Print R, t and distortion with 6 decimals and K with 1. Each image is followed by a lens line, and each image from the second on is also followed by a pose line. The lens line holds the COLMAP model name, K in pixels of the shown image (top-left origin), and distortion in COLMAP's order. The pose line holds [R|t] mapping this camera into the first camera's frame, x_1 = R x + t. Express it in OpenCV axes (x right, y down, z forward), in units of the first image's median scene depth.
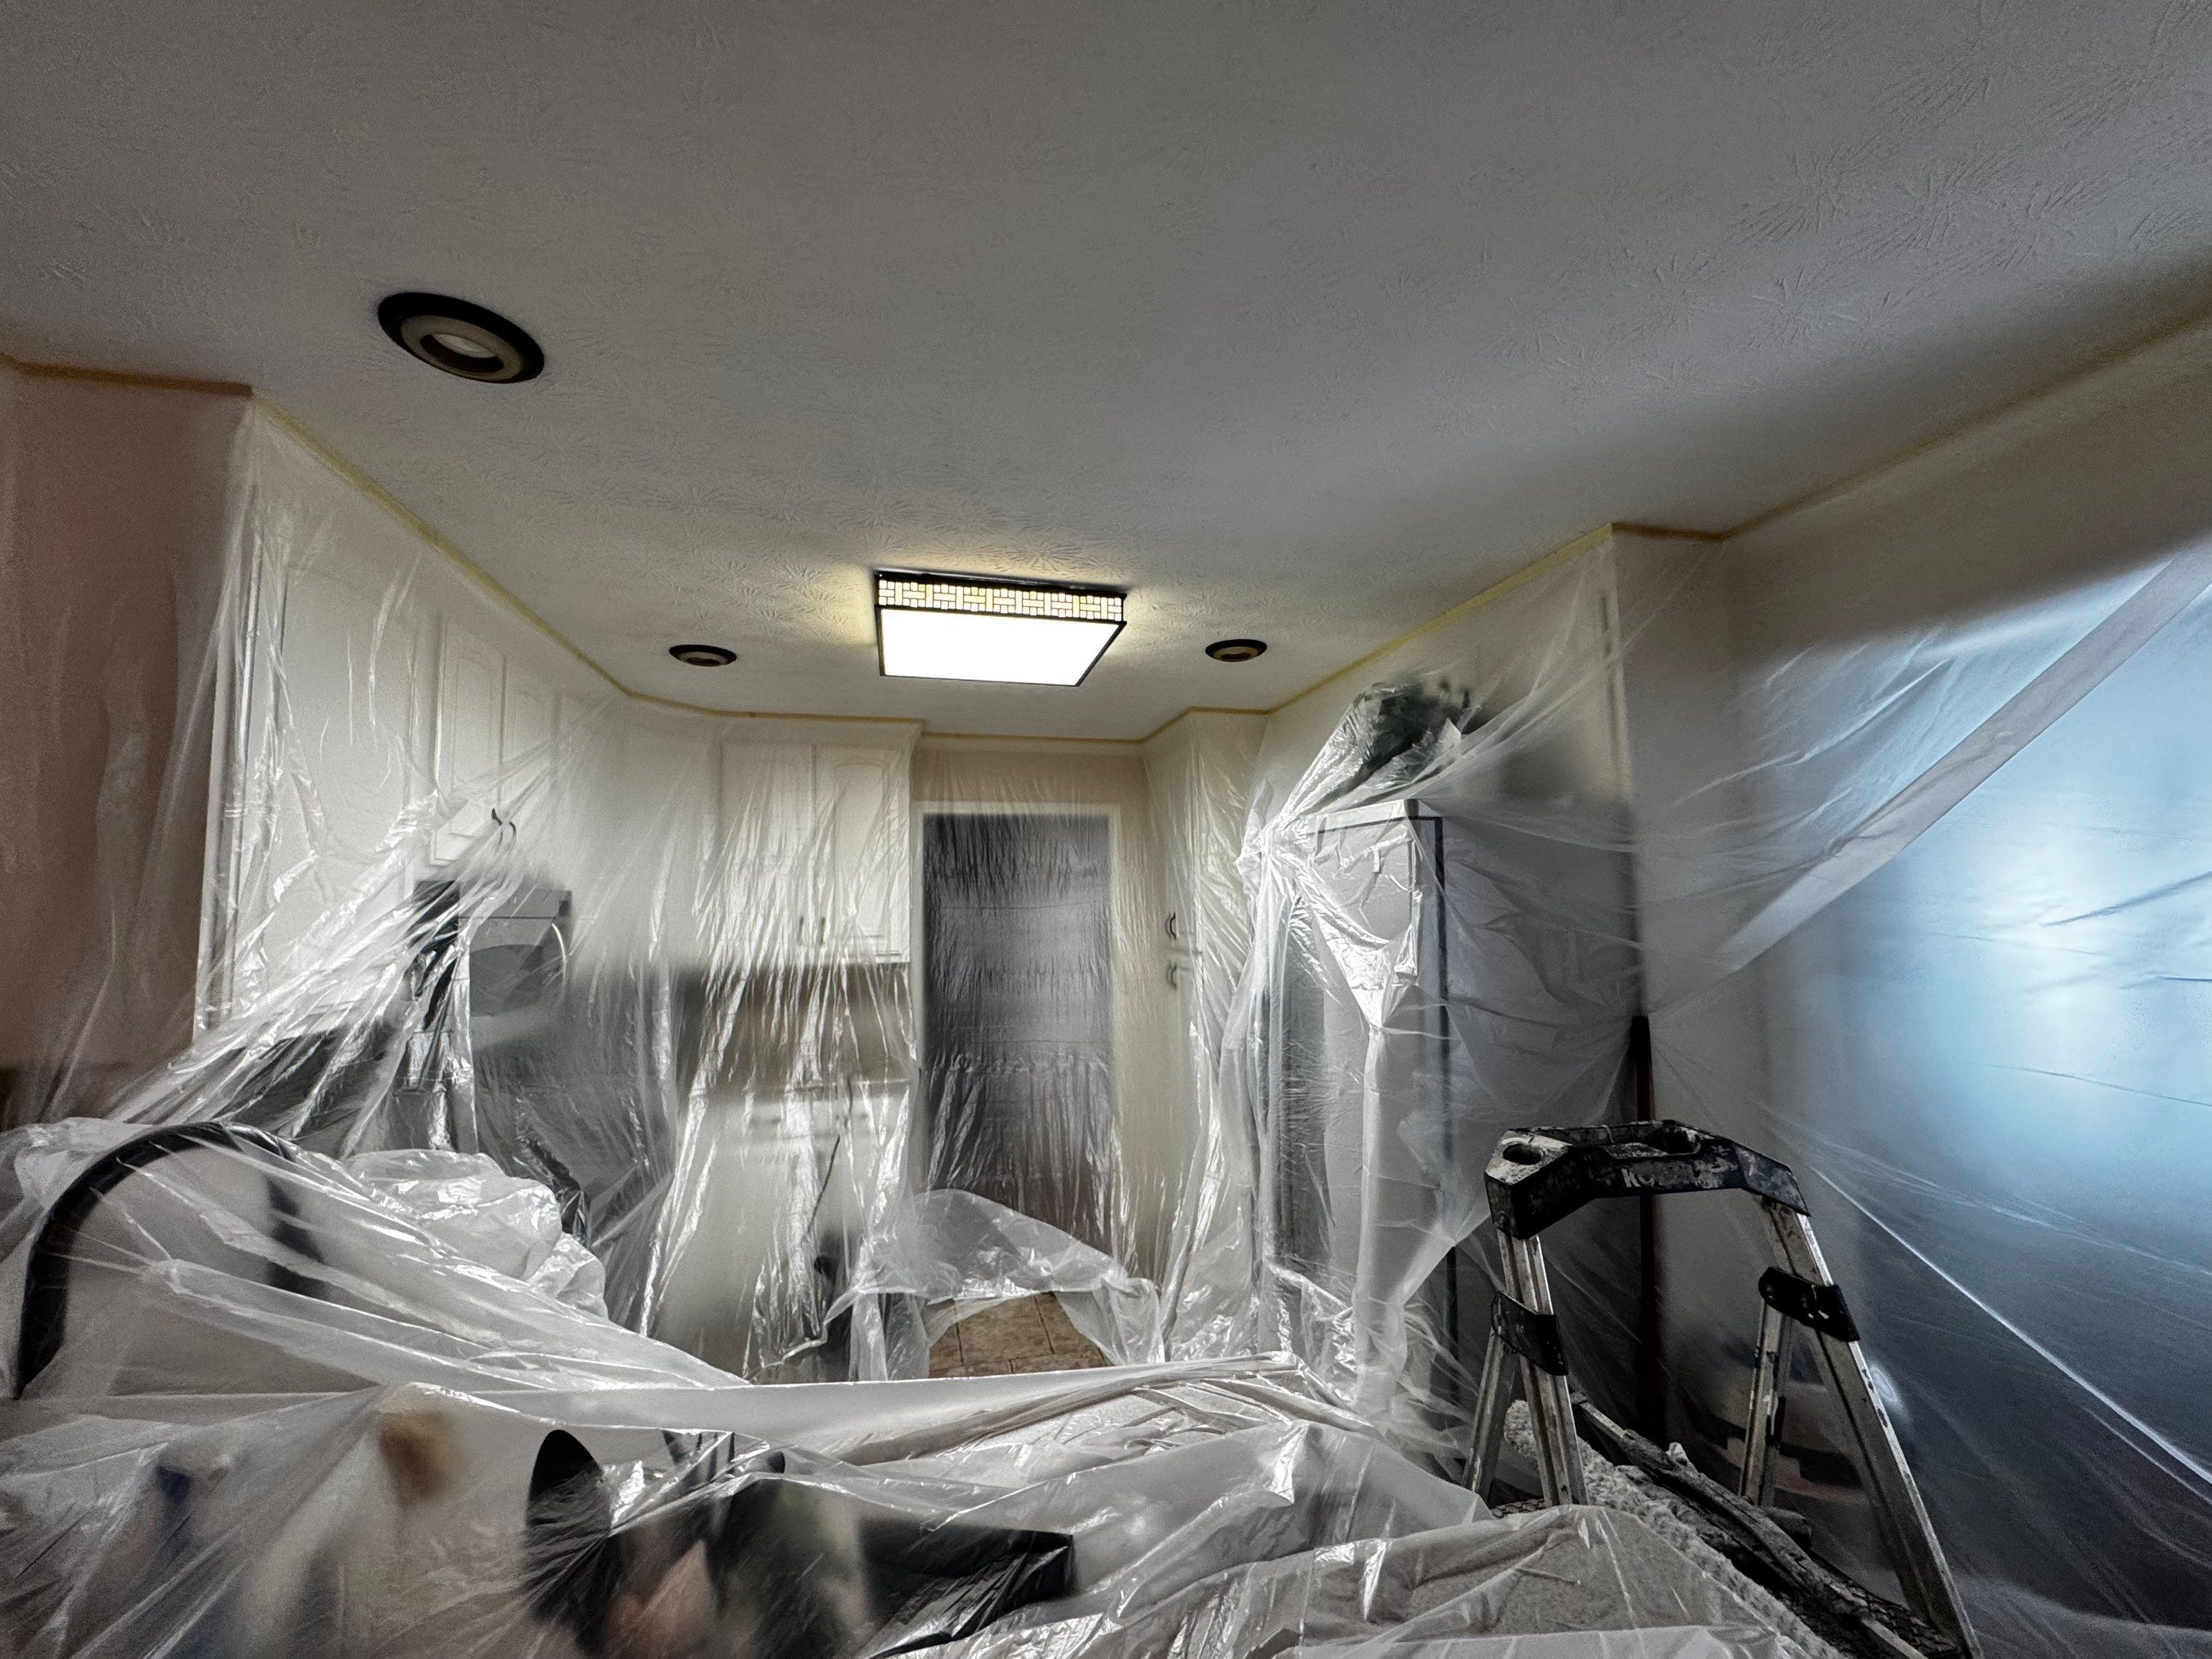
lens RADIAL K [[879.7, 0, 1106.0], [0, 879.7, 829.5], [0, 0, 1]] dist [-0.002074, 0.000061]
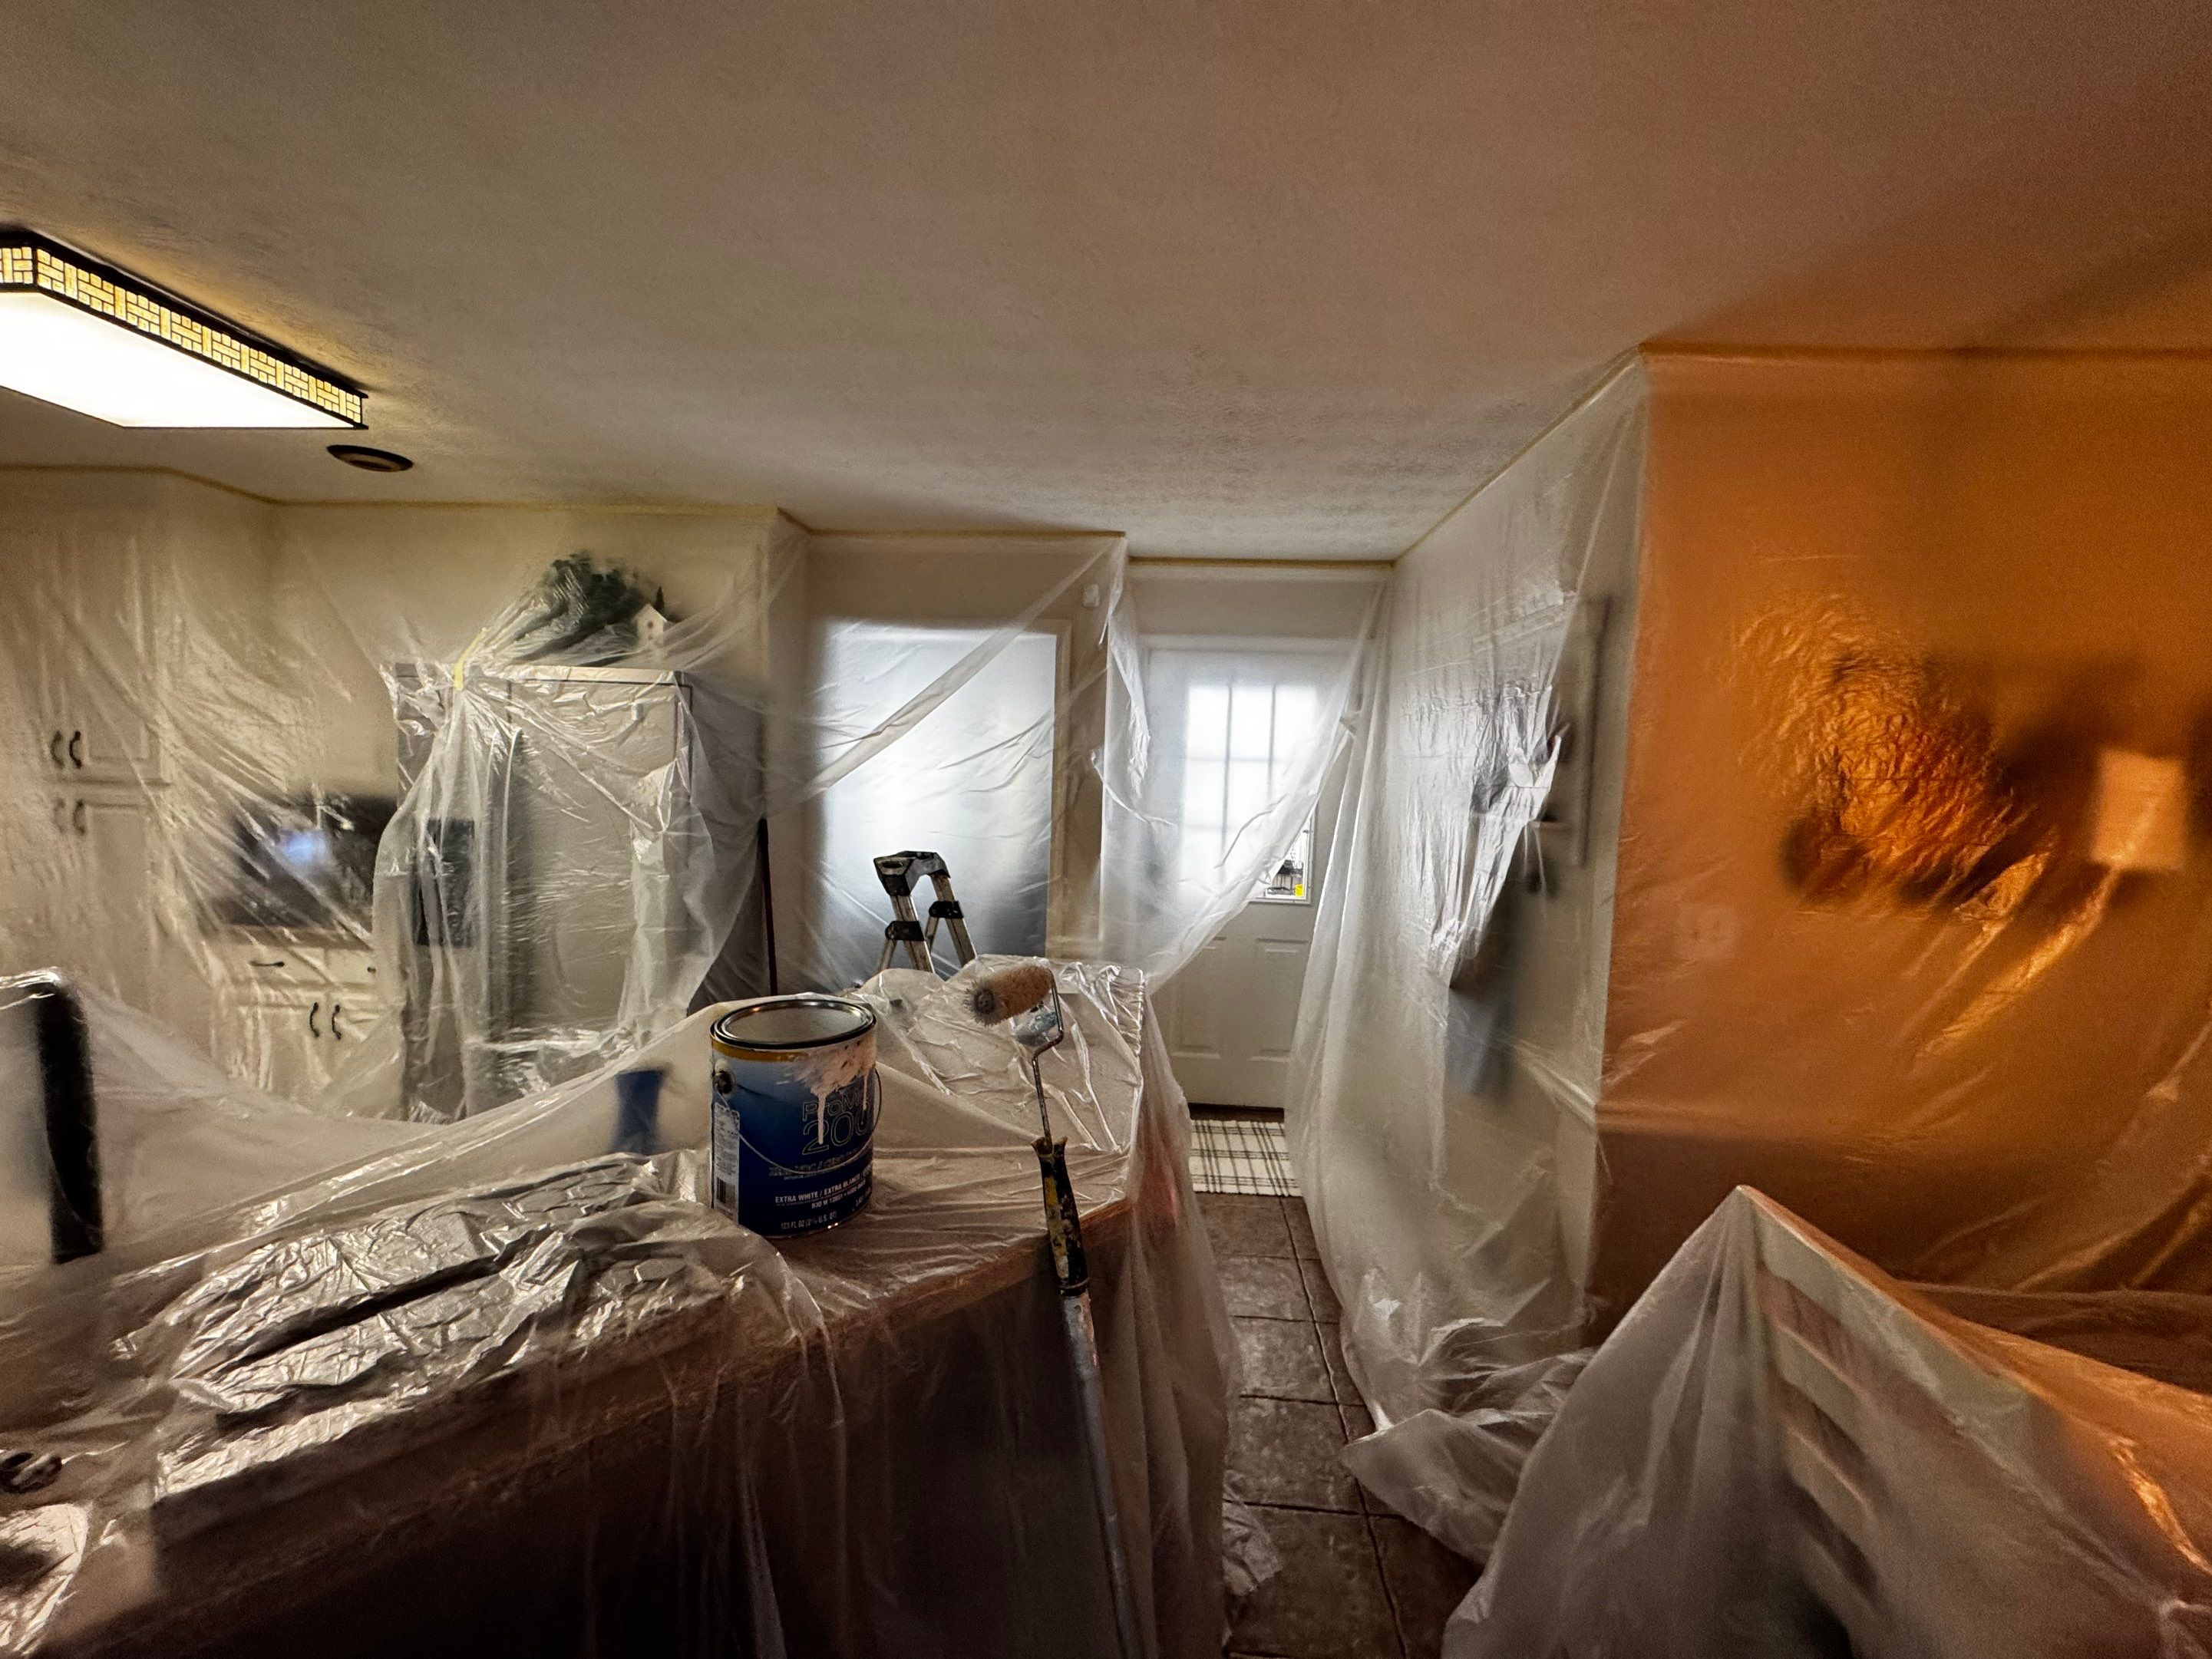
lens RADIAL K [[879.7, 0, 1106.0], [0, 879.7, 829.5], [0, 0, 1]] dist [-0.002074, 0.000061]
pose [[0.286273, -0.050983, 0.956791, -0.679160], [-0.124925, 0.988073, 0.090028, 0.003012], [-0.949969, -0.145300, 0.276490, -0.060503]]
